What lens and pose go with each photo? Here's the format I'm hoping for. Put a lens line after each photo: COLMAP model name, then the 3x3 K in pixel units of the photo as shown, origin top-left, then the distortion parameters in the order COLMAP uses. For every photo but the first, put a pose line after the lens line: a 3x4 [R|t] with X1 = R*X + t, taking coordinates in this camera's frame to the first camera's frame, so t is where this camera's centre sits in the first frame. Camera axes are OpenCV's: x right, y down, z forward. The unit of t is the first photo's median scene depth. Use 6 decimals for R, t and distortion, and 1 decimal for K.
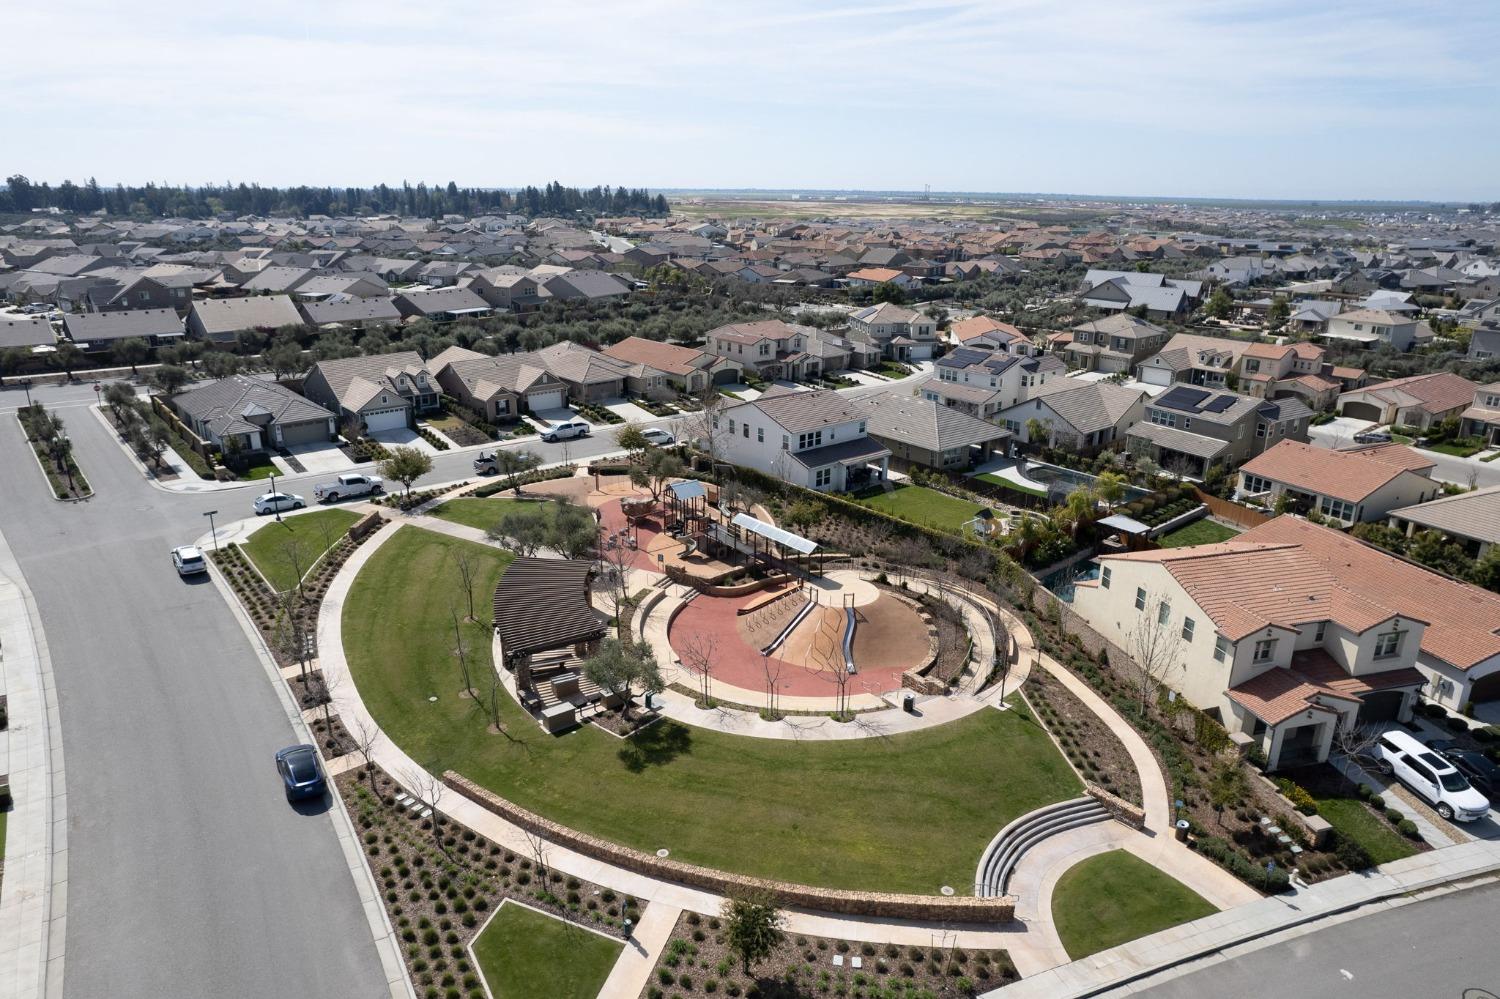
lens RADIAL K [[955.0, 0, 747.5], [0, 955.0, 487.1], [0, 0, 1]] dist [-0.064930, 0.047869]
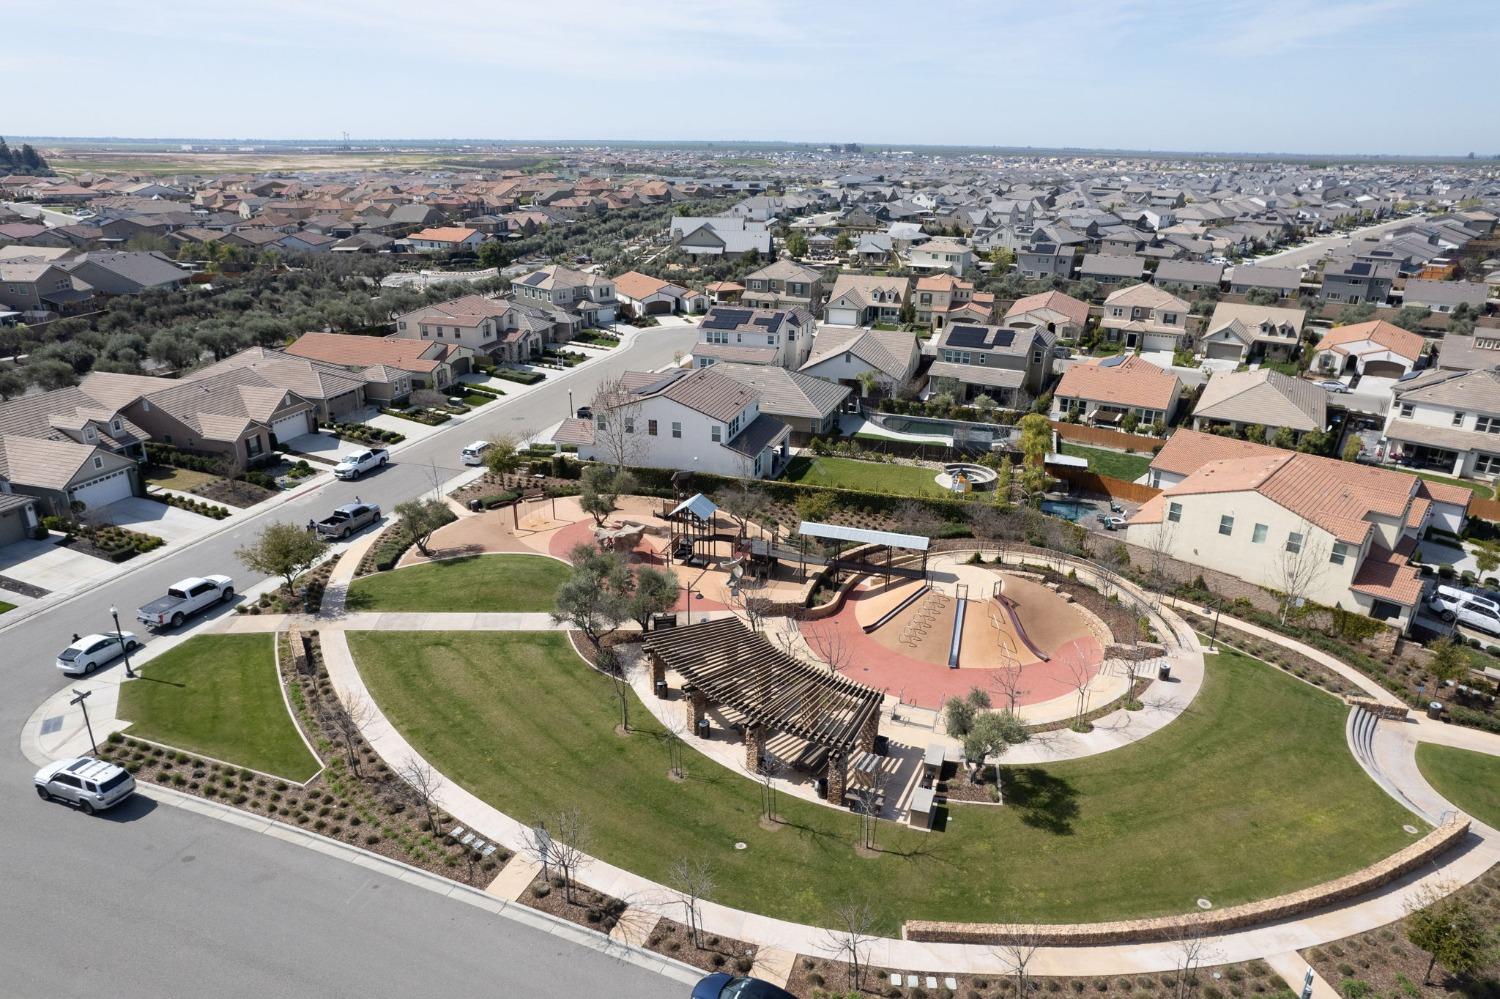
lens RADIAL K [[955.0, 0, 746.7], [0, 955.0, 501.4], [0, 0, 1]] dist [-0.064930, 0.047869]
pose [[0.844711, -0.191581, 0.499761, -0.448090], [0.158527, 0.981401, 0.108268, -0.087172], [-0.511208, -0.012229, 0.859370, 0.240872]]
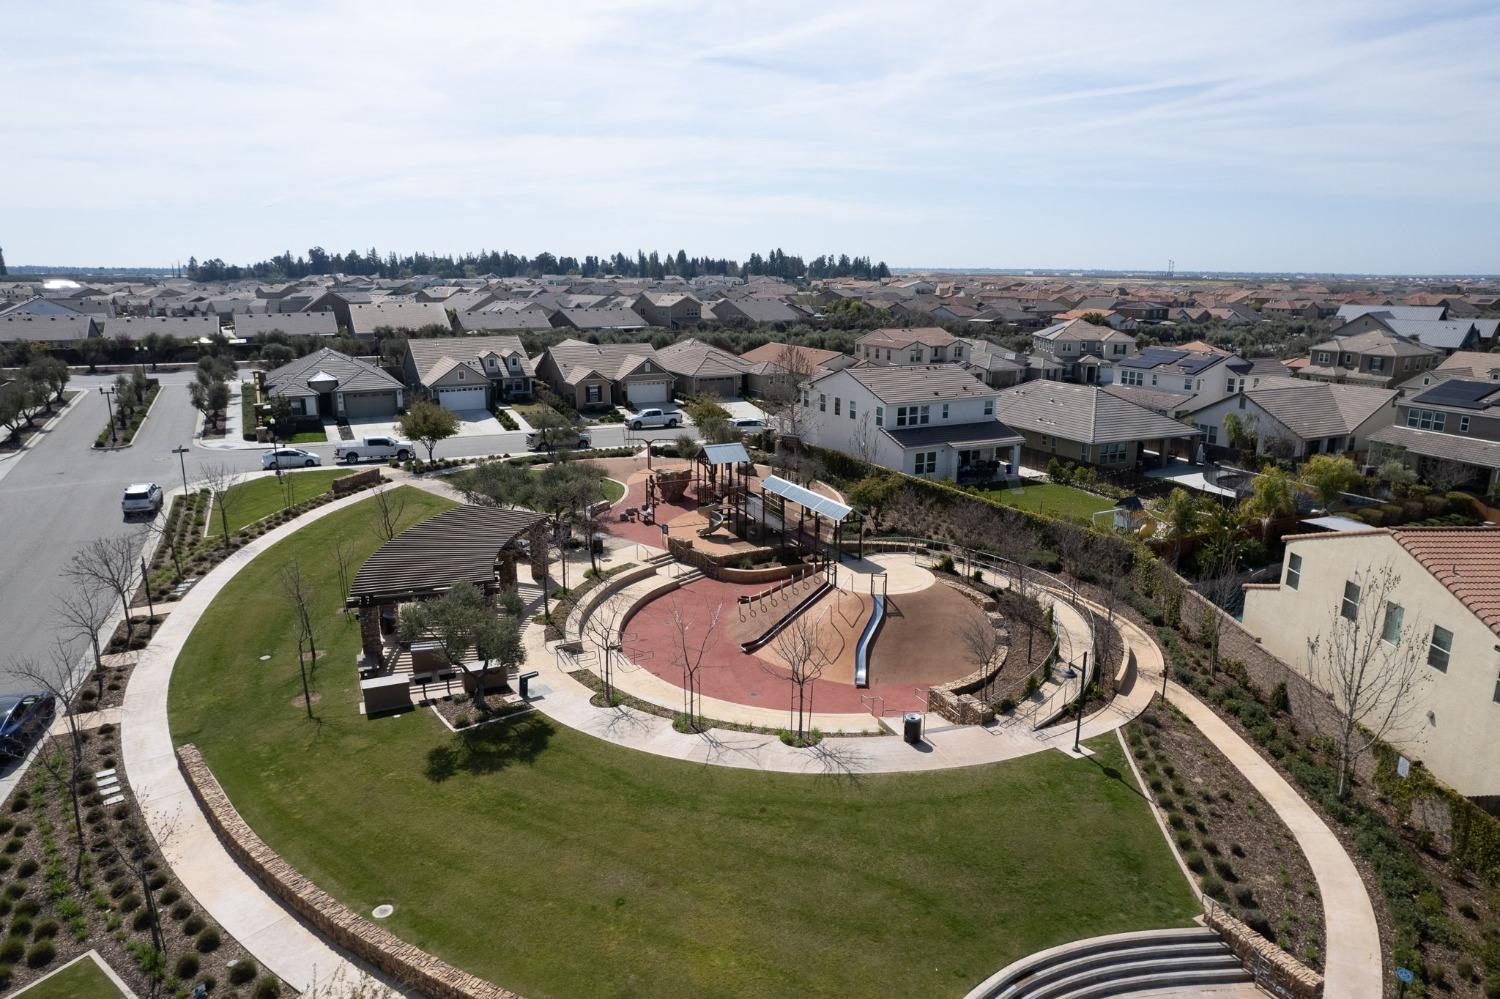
lens RADIAL K [[955.0, 0, 748.4], [0, 955.0, 485.8], [0, 0, 1]] dist [-0.064930, 0.047869]
pose [[0.972676, 0.045880, -0.227586, 0.131411], [-0.063690, 0.995403, -0.071536, 0.081839], [0.223258, 0.084076, 0.971127, 0.250478]]
